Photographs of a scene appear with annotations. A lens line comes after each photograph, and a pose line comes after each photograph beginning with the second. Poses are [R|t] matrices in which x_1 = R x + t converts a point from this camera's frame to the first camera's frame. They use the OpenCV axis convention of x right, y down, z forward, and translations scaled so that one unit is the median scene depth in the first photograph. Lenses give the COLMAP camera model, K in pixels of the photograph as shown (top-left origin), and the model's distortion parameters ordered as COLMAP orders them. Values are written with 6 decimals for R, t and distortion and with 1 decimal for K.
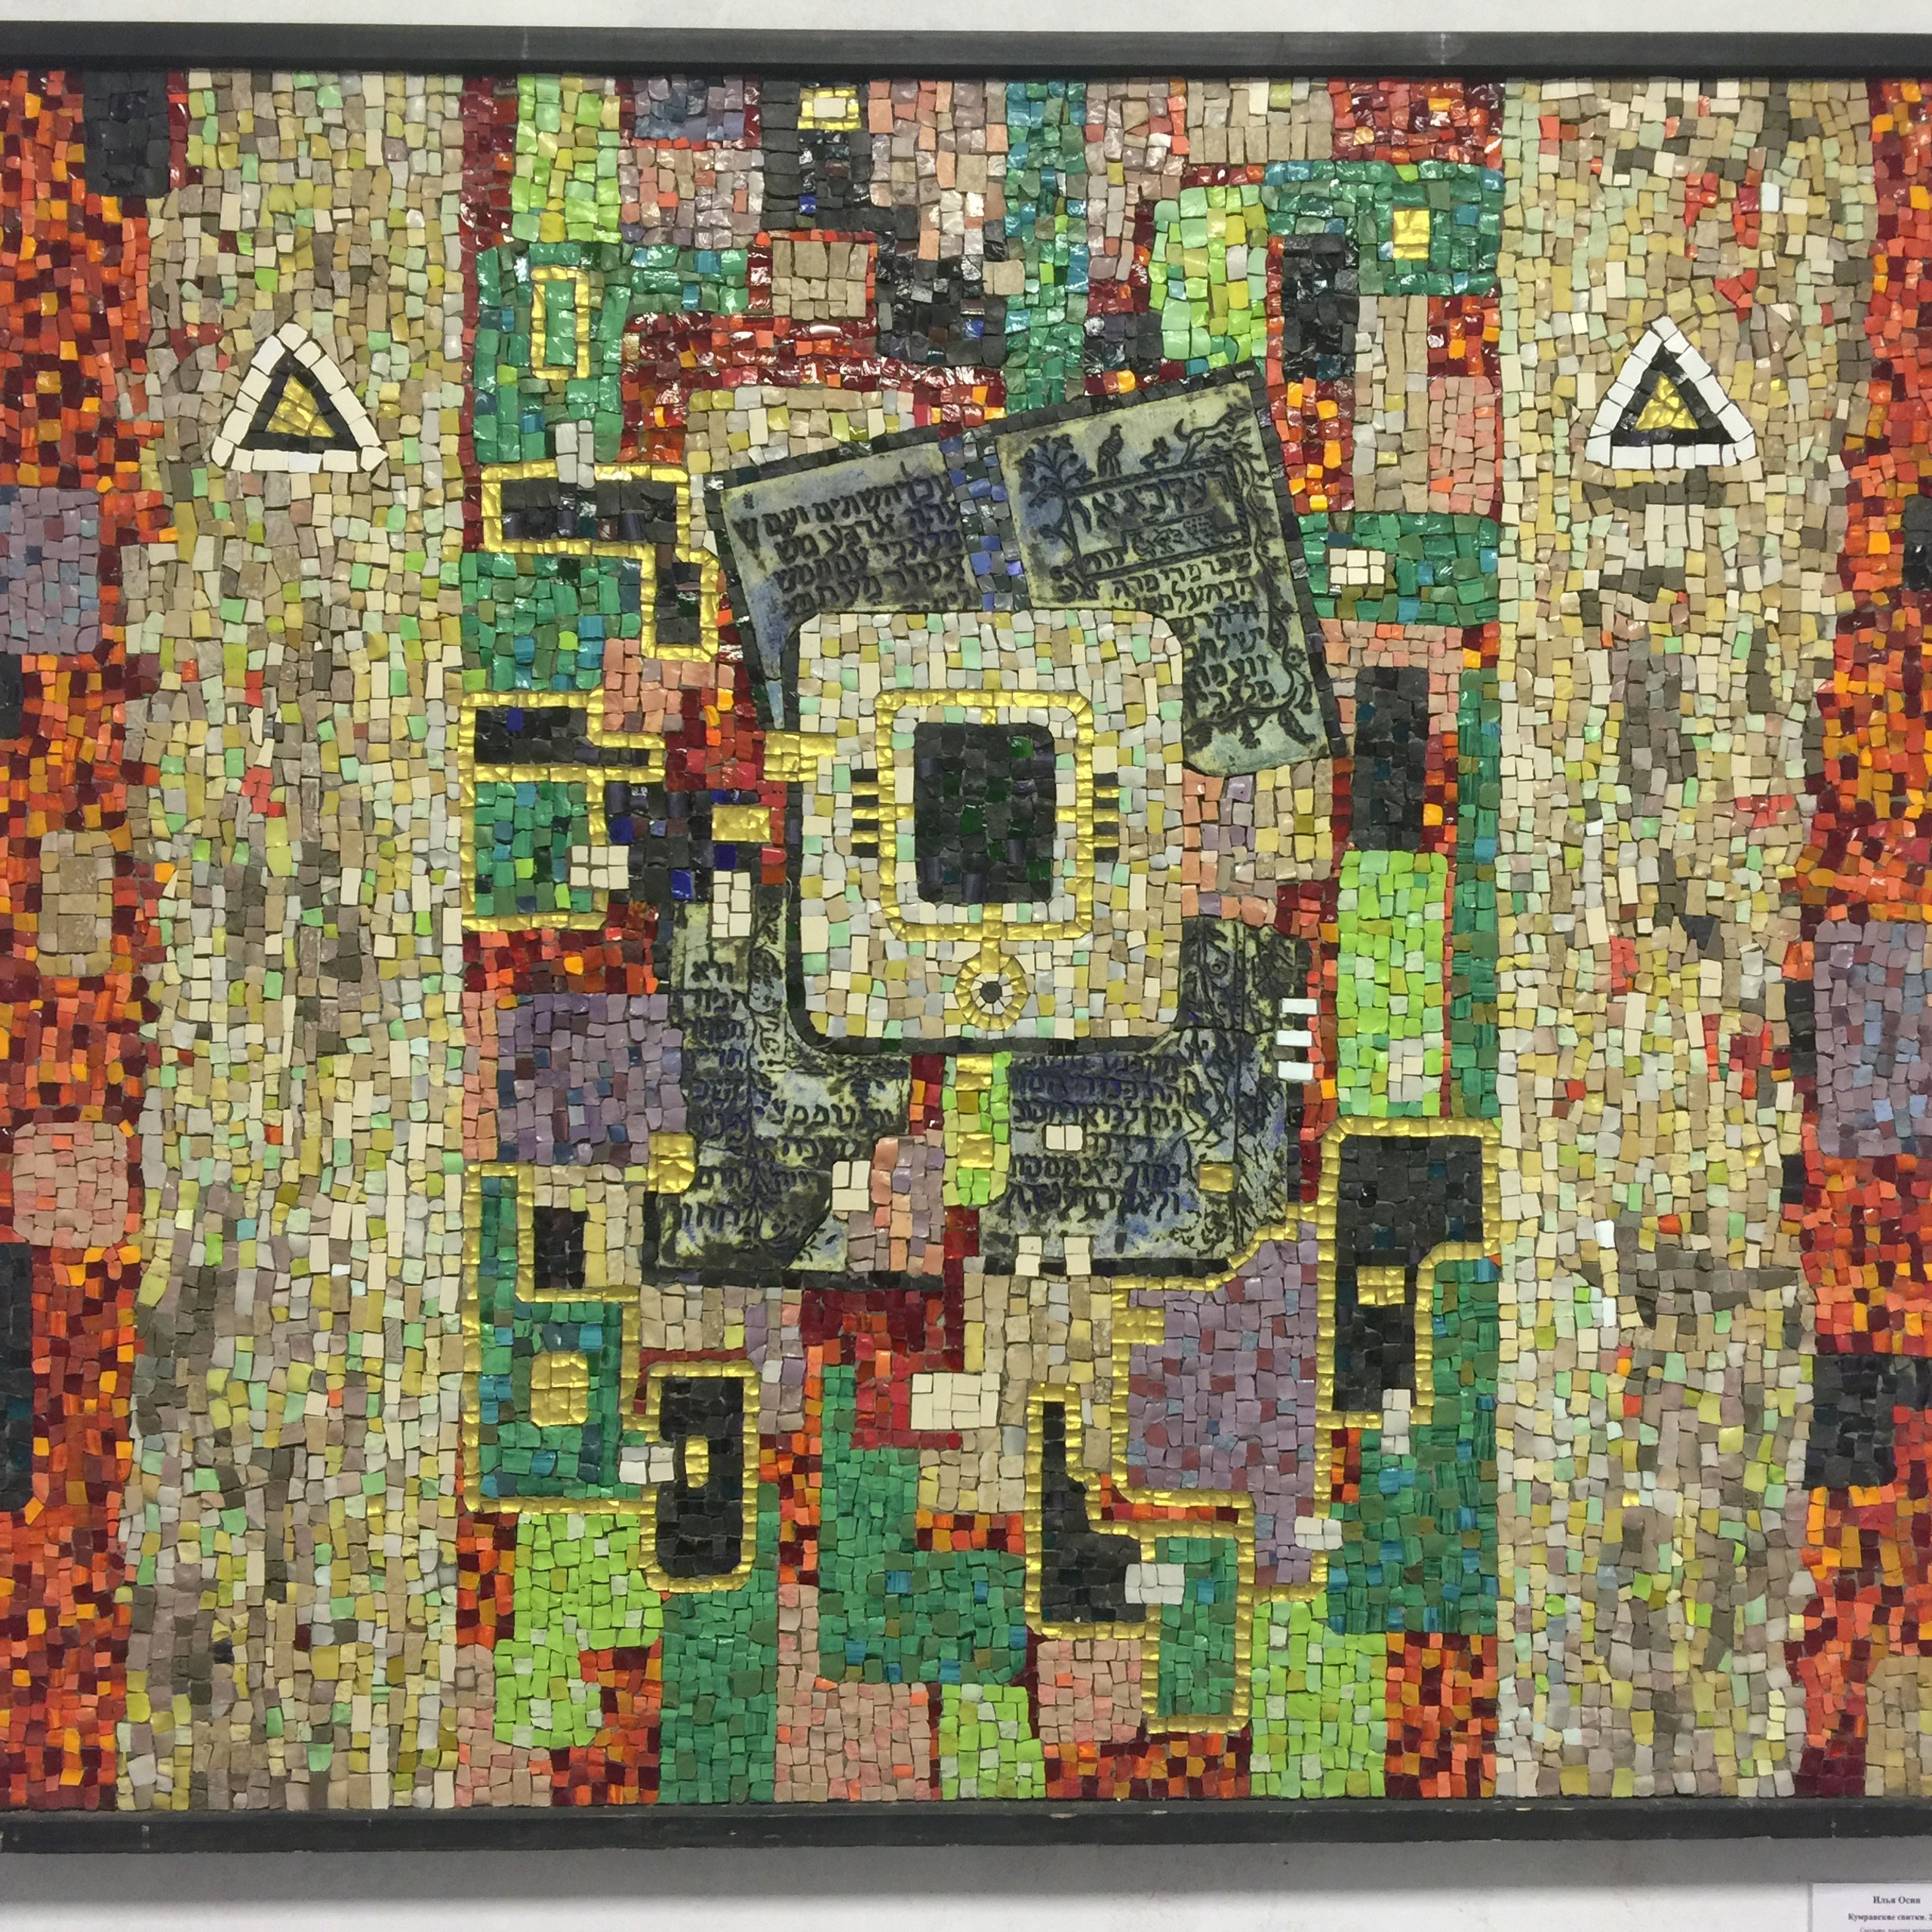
lens RADIAL K [[2213.4, 0, 970.8], [0, 2213.4, 940.4], [0, 0, 1]] dist [0.090768, -0.139756]
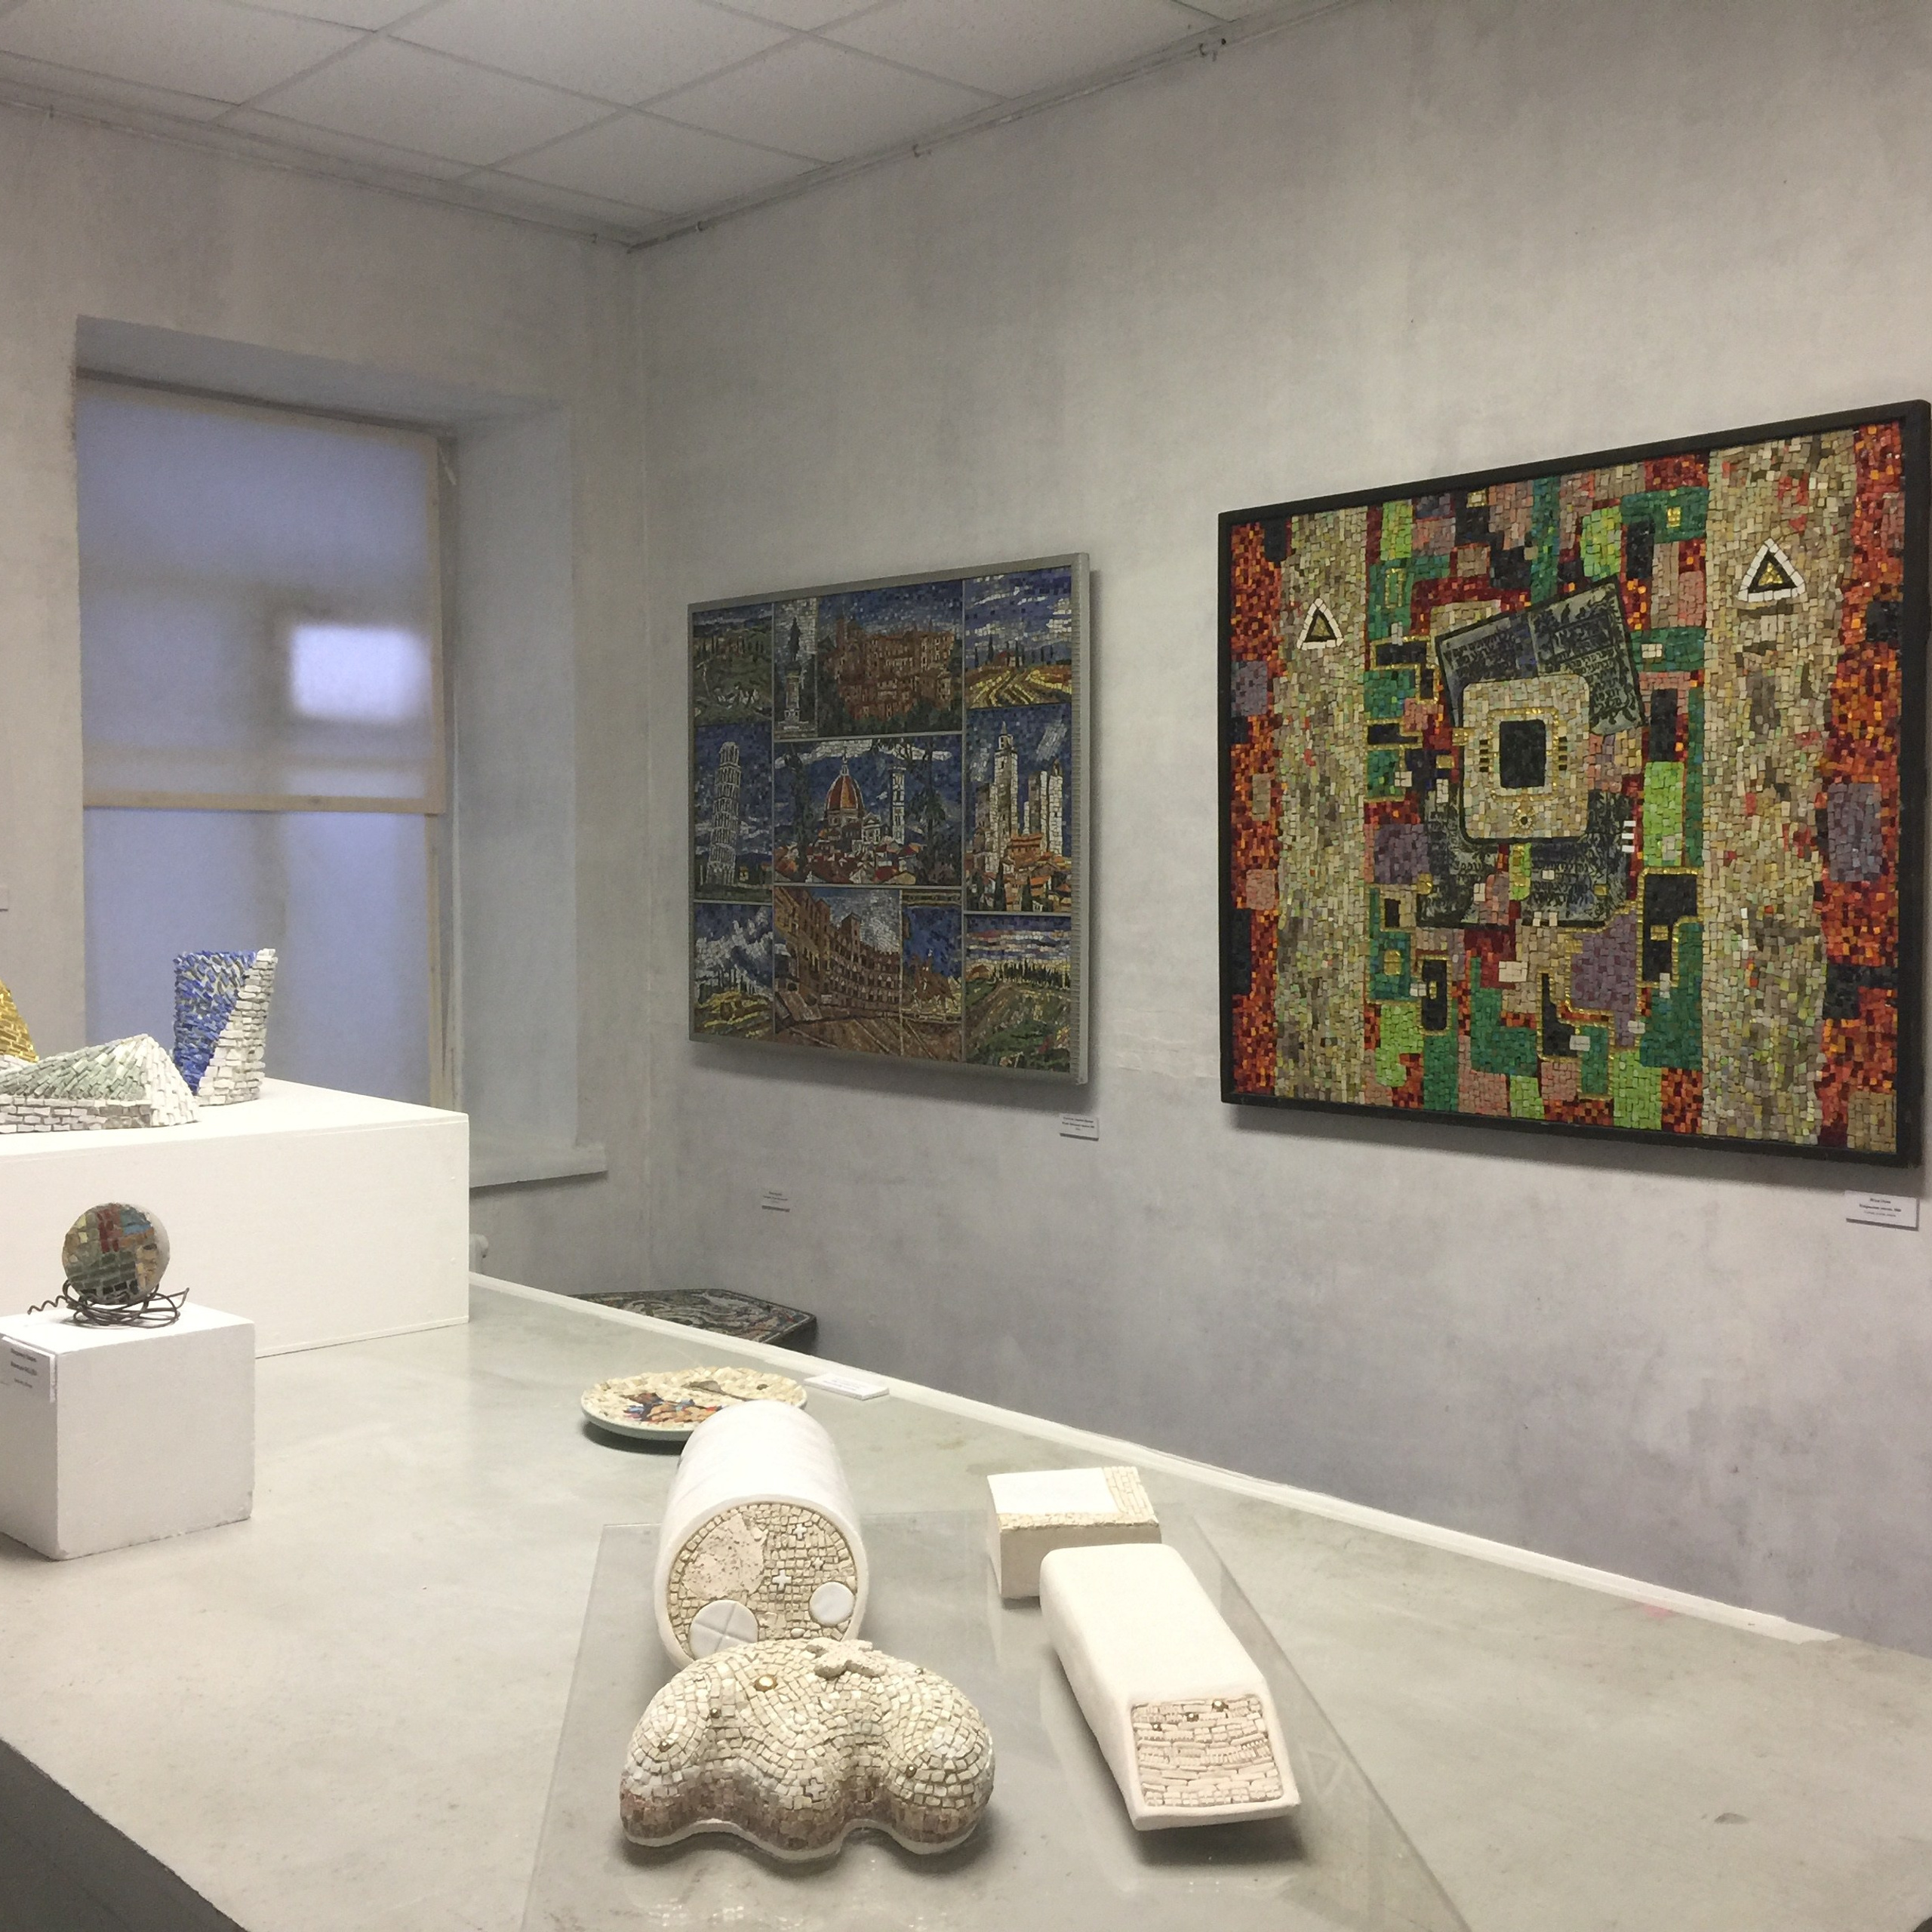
lens RADIAL K [[2213.4, 0, 970.8], [0, 2213.4, 940.4], [0, 0, 1]] dist [0.090768, -0.139756]
pose [[0.673812, 0.020571, -0.738617, 1.552741], [0.007686, 0.999363, 0.034844, 0.069352], [0.738863, -0.029155, 0.673225, -1.318094]]
